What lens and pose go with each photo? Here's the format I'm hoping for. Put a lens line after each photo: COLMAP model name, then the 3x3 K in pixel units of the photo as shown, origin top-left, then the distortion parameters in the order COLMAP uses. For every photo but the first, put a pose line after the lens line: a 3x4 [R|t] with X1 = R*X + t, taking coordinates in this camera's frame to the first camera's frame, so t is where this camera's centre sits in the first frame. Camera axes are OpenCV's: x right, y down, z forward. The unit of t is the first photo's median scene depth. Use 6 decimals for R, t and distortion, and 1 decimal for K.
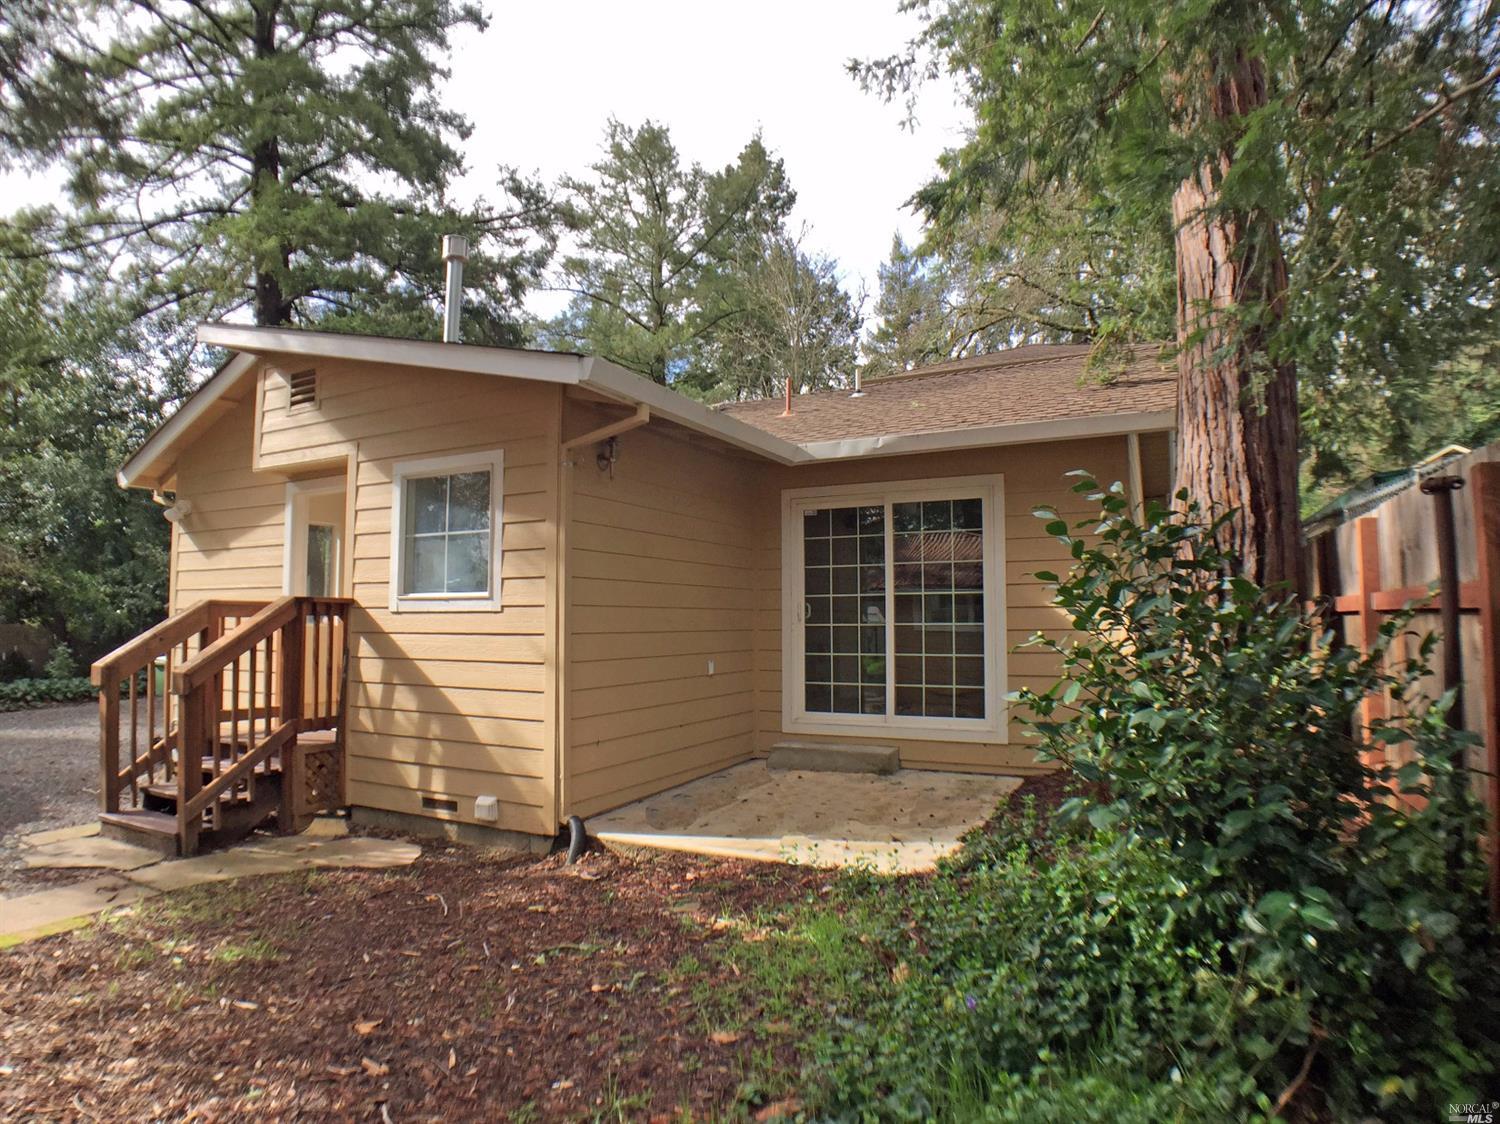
lens RADIAL K [[973.7, 0, 750.0], [0, 973.7, 562.0], [0, 0, 1]] dist [-0.002140, 0.000209]
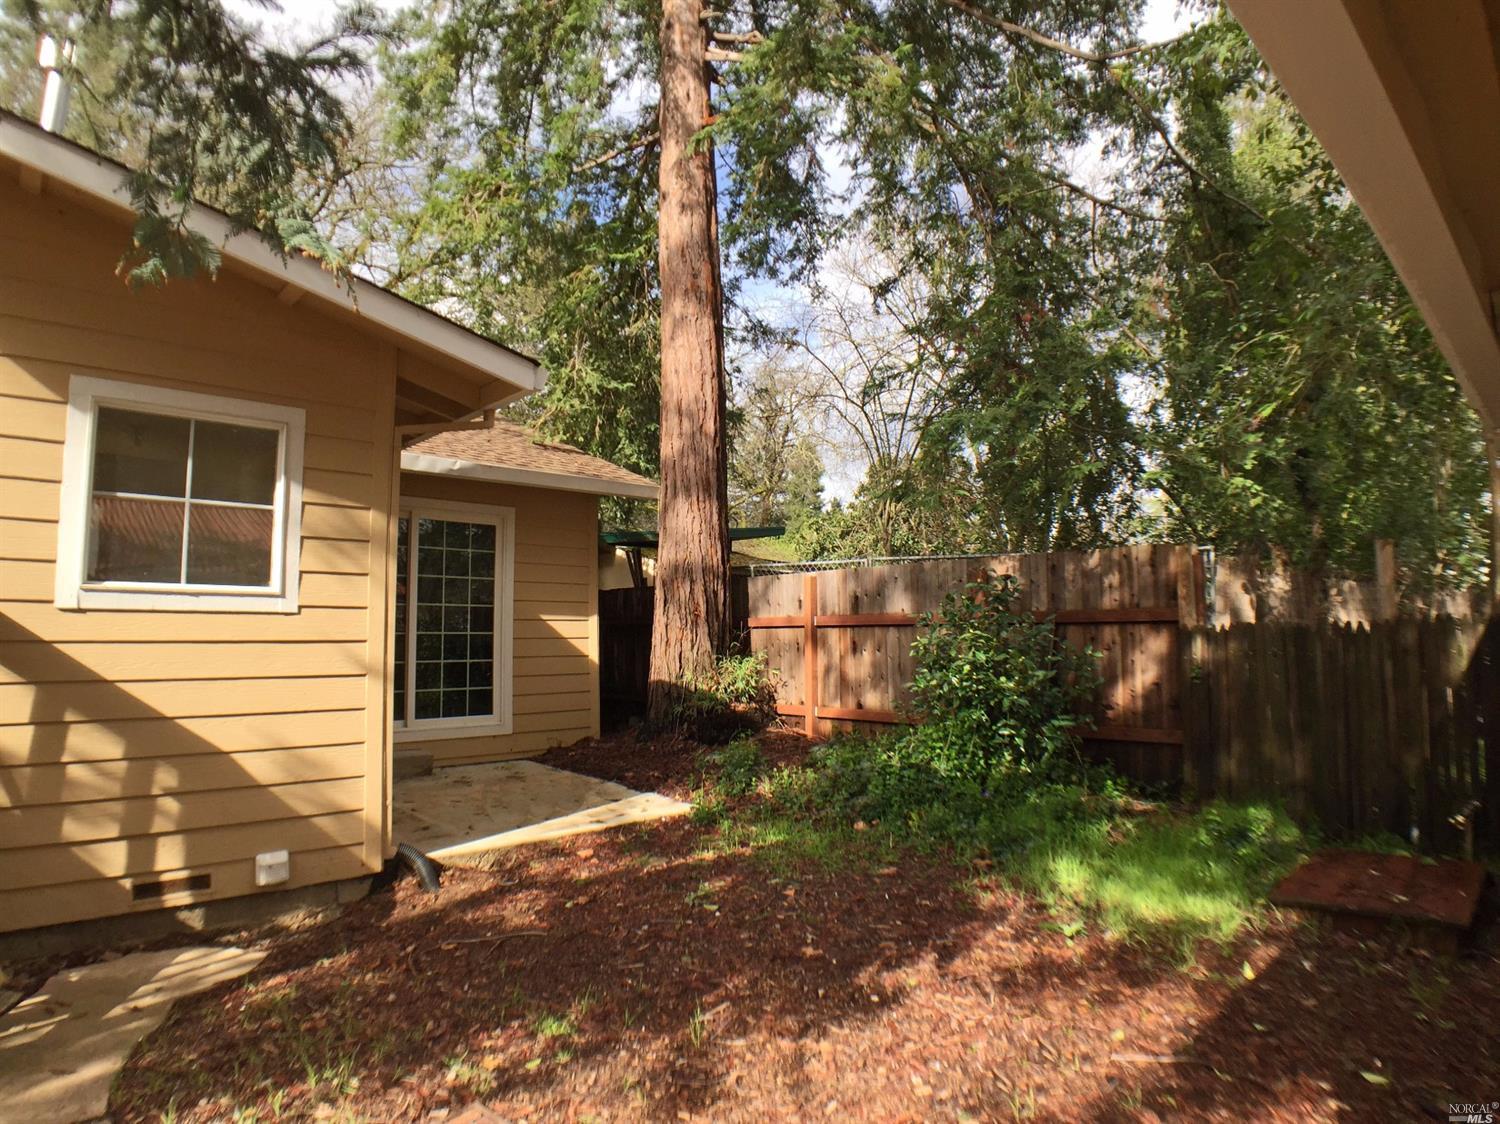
lens RADIAL K [[973.7, 0, 750.0], [0, 973.7, 562.0], [0, 0, 1]] dist [-0.002140, 0.000209]
pose [[0.291990, 0.074030, 0.953552, -0.879064], [-0.054861, 0.996655, -0.060577, 0.036247], [-0.954847, -0.034625, 0.295074, 0.405211]]
